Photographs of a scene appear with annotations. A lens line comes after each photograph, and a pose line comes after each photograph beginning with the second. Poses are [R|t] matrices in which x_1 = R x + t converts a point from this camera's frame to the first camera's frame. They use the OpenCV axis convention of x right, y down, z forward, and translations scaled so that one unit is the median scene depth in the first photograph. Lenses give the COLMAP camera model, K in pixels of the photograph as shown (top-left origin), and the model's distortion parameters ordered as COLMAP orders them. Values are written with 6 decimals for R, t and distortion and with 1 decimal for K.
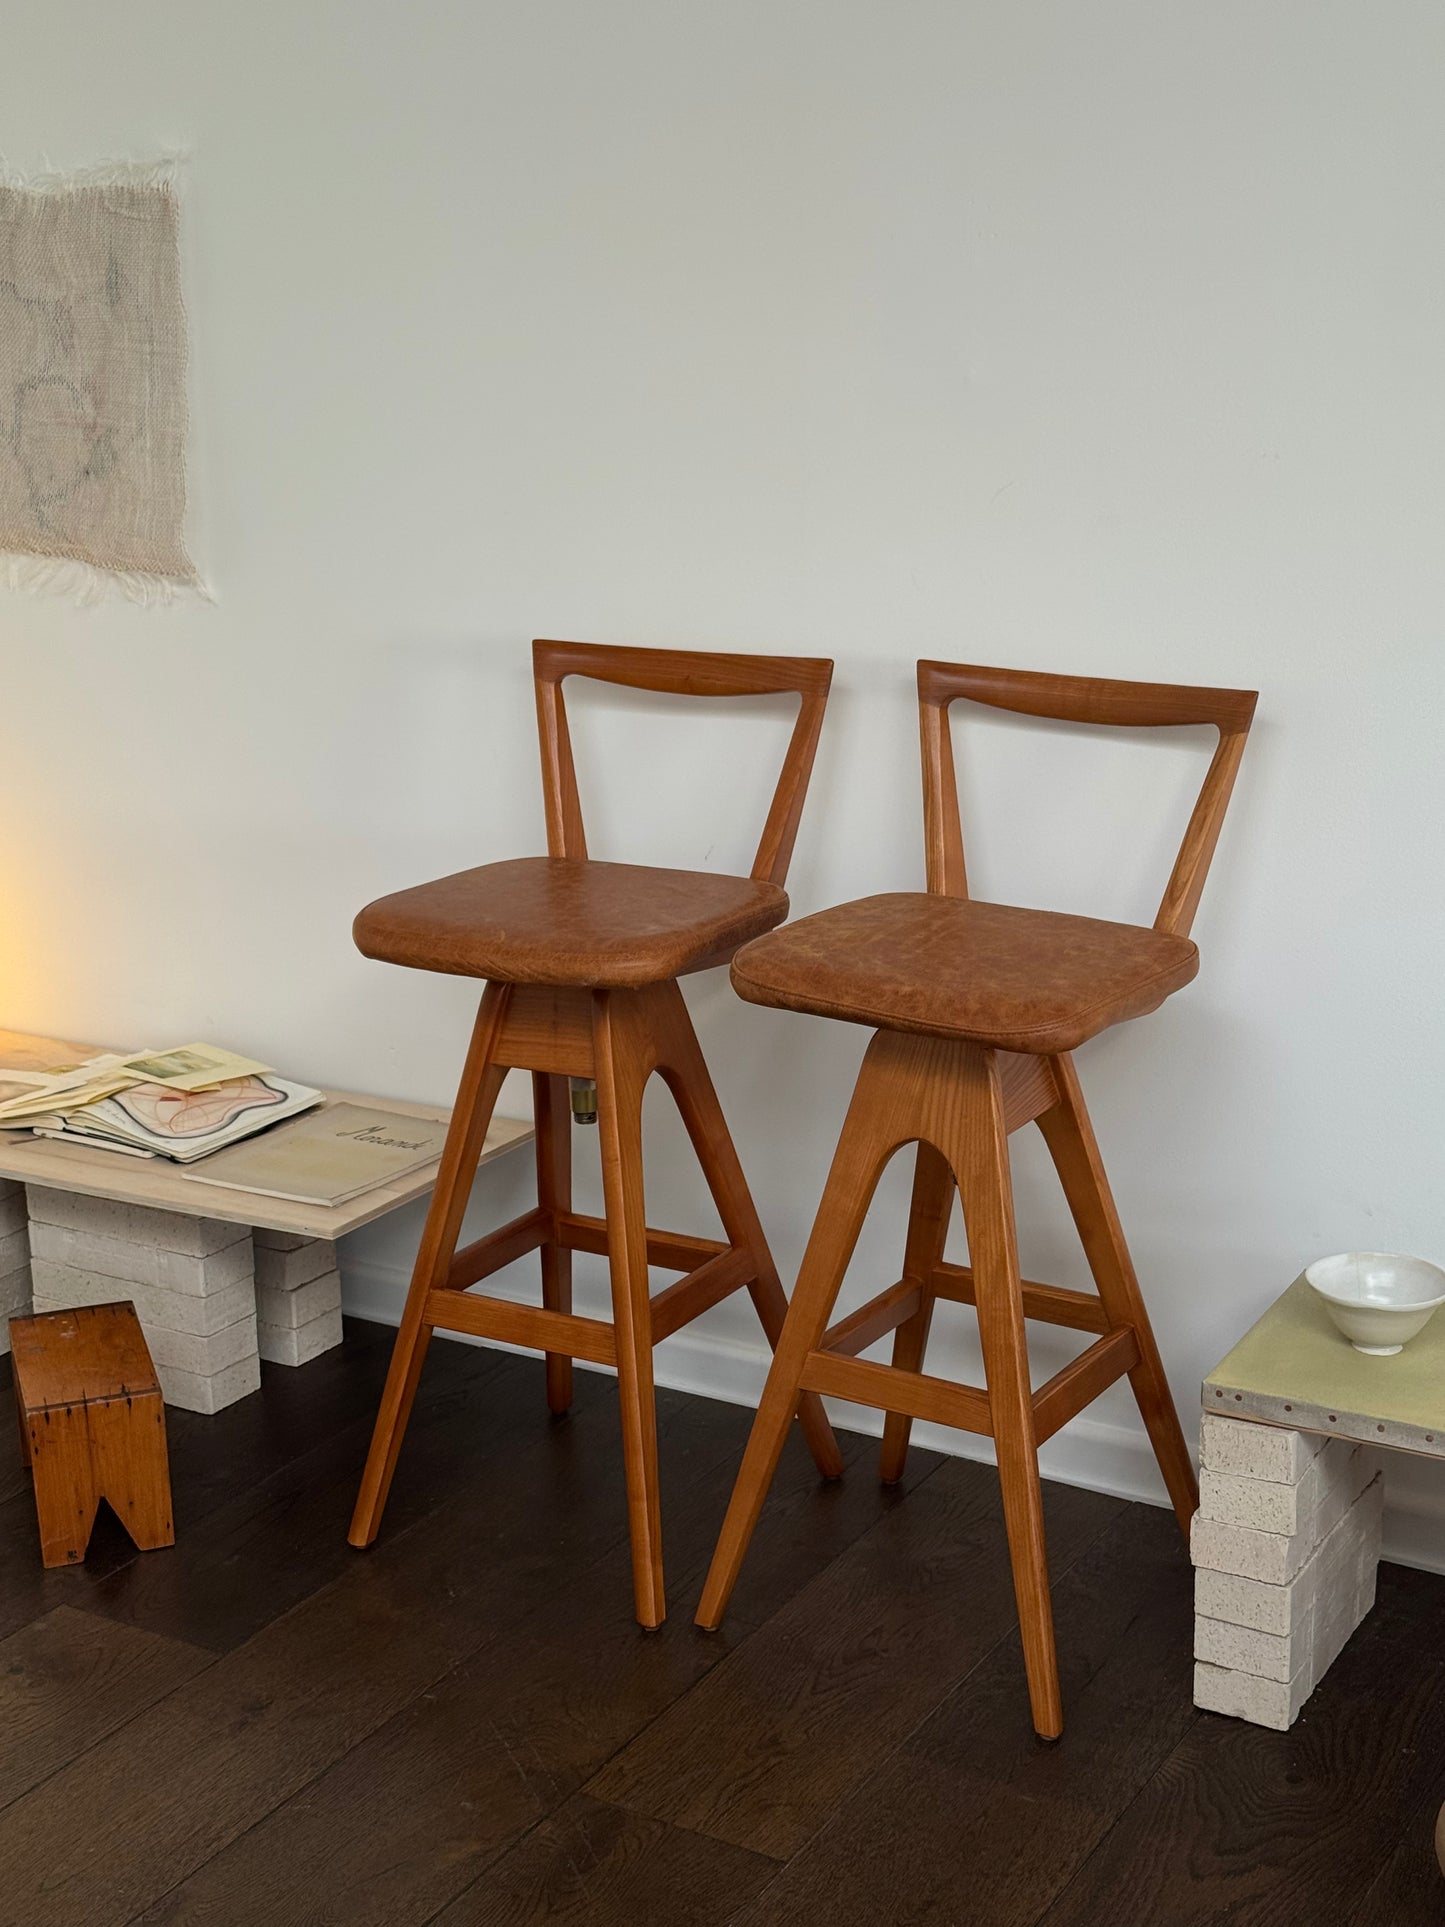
lens RADIAL K [[2750.9, 0, 730.5], [0, 2750.9, 980.2], [0, 0, 1]] dist [0.141026, 0.000000]
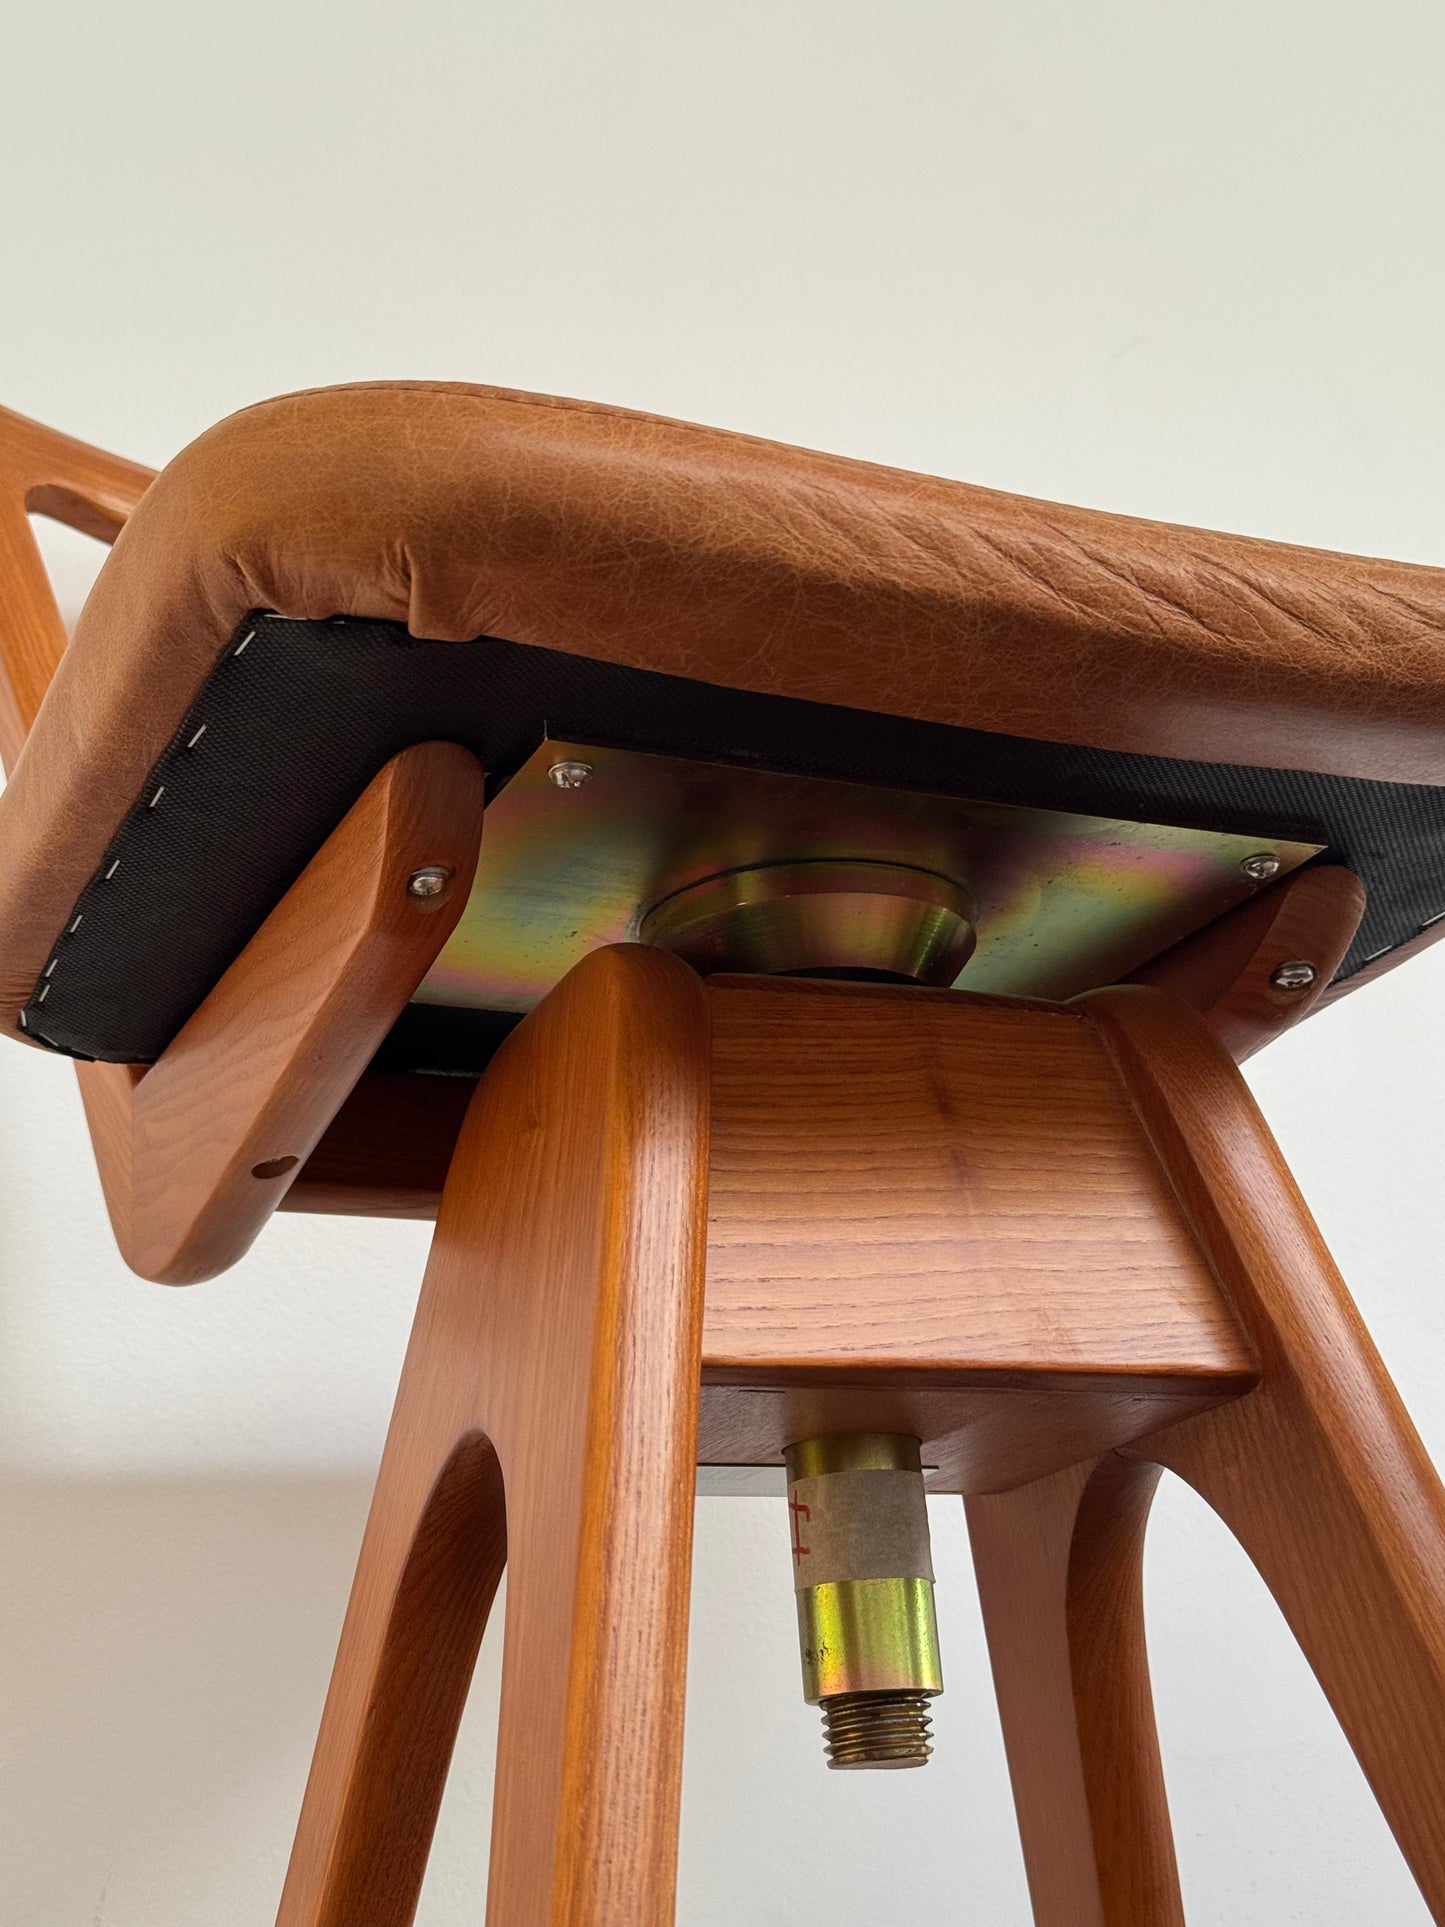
lens RADIAL K [[2750.9, 0, 719.2], [0, 2750.9, 959.8], [0, 0, 1]] dist [0.141026, 0.000000]
pose [[0.597610, 0.278558, 0.751843, -0.240693], [0.265655, 0.815951, -0.513470, 0.108268], [-0.756498, 0.506586, 0.413620, 0.900857]]
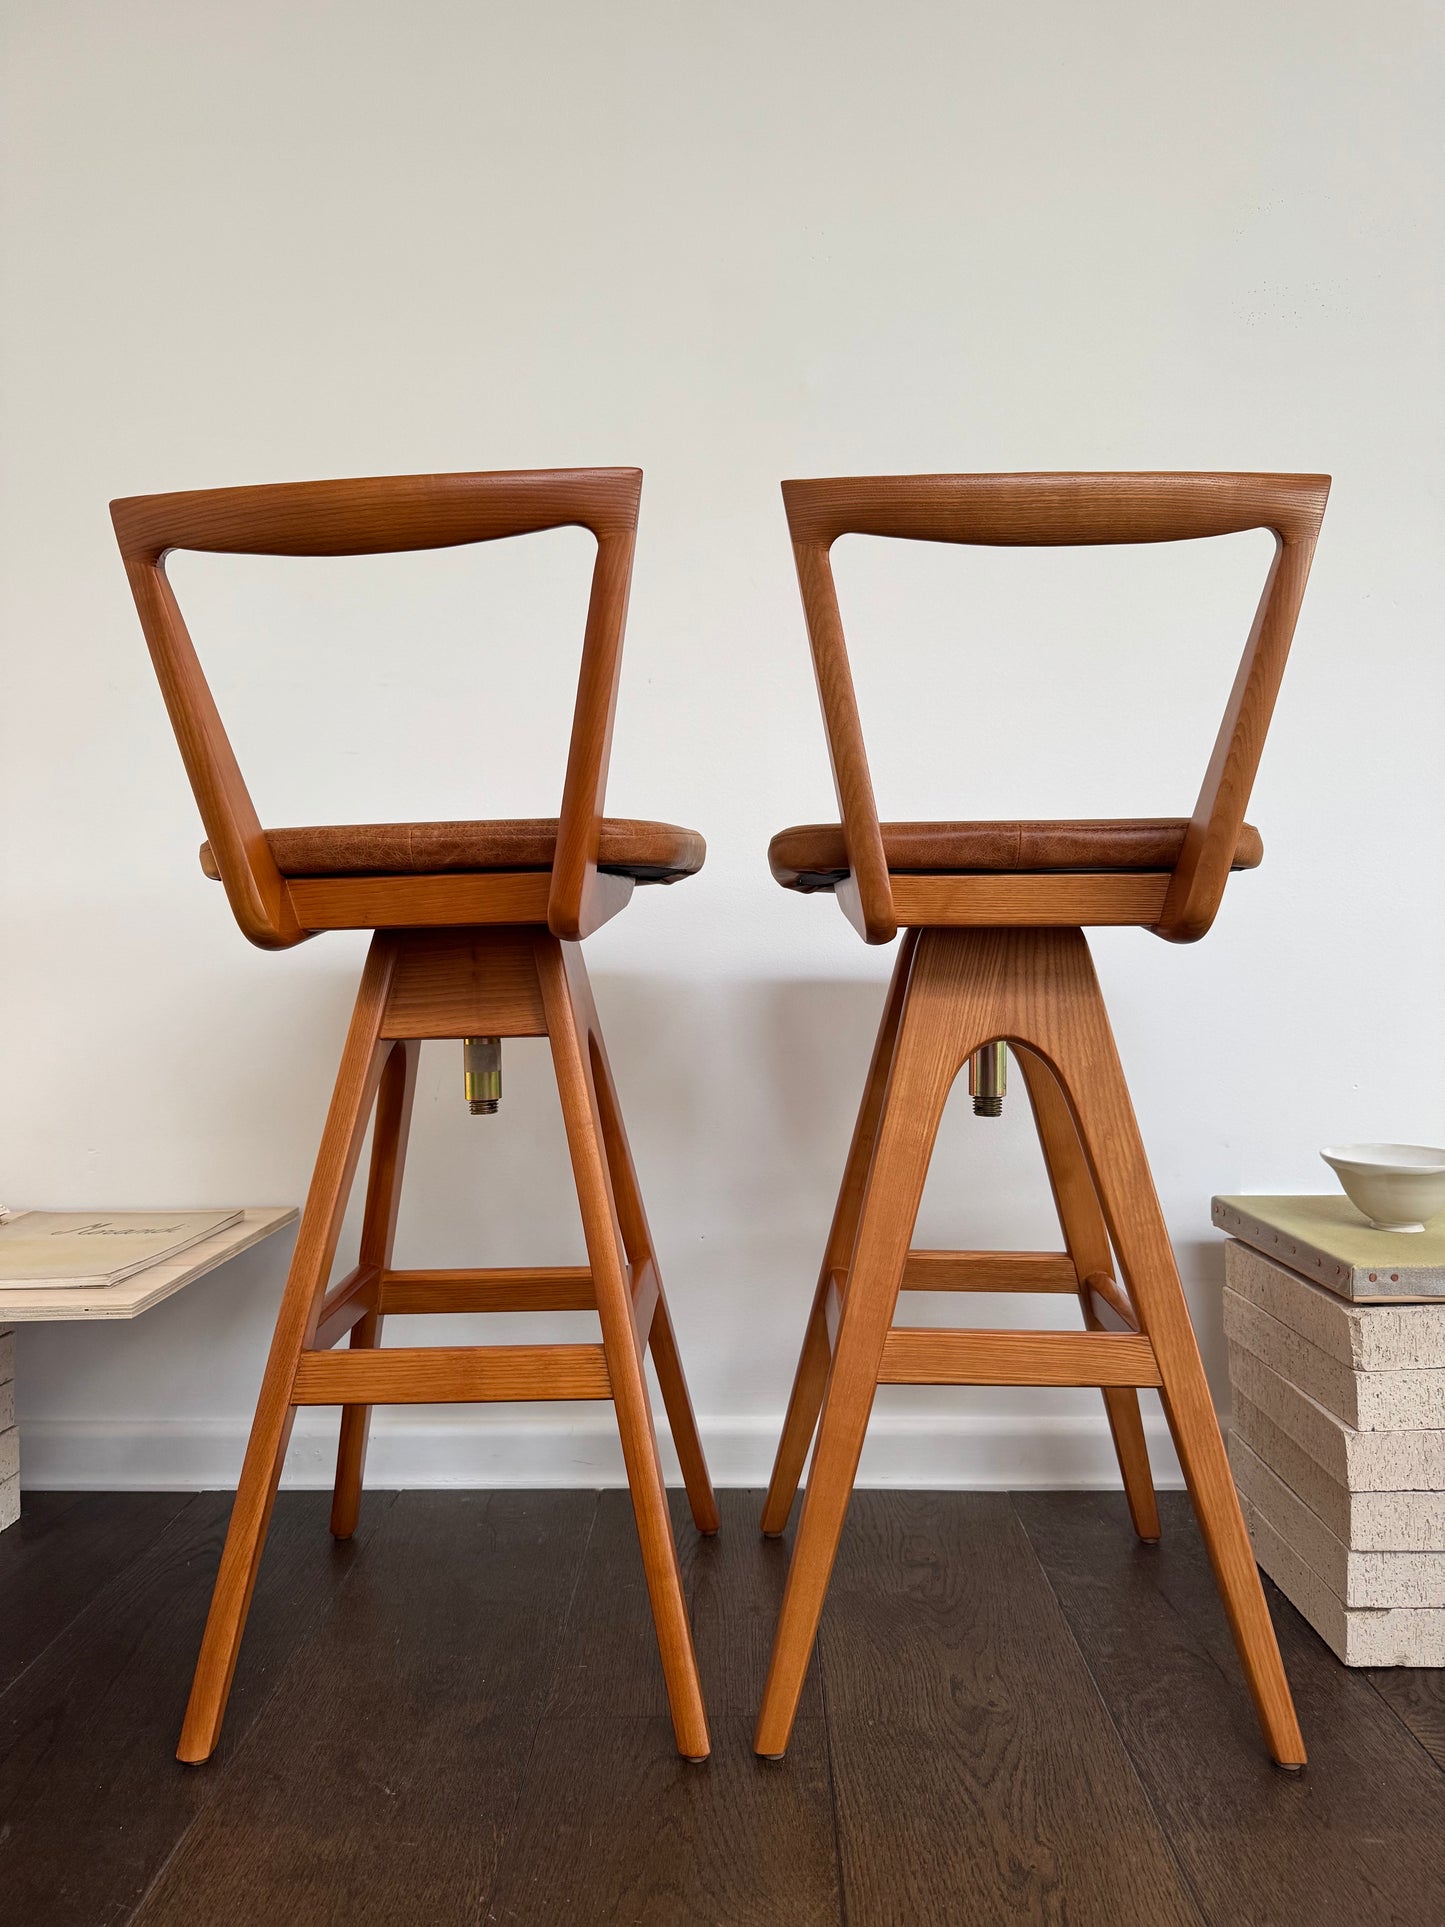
lens RADIAL K [[1385.8, 0, 738.1], [0, 1385.8, 964.3], [0, 0, 1]] dist [-0.013816, 0.012983]
pose [[0.864703, 0.005099, 0.502258, -0.197931], [0.126715, 0.965390, -0.227958, 0.112087], [-0.486037, 0.260760, 0.834129, 0.617692]]
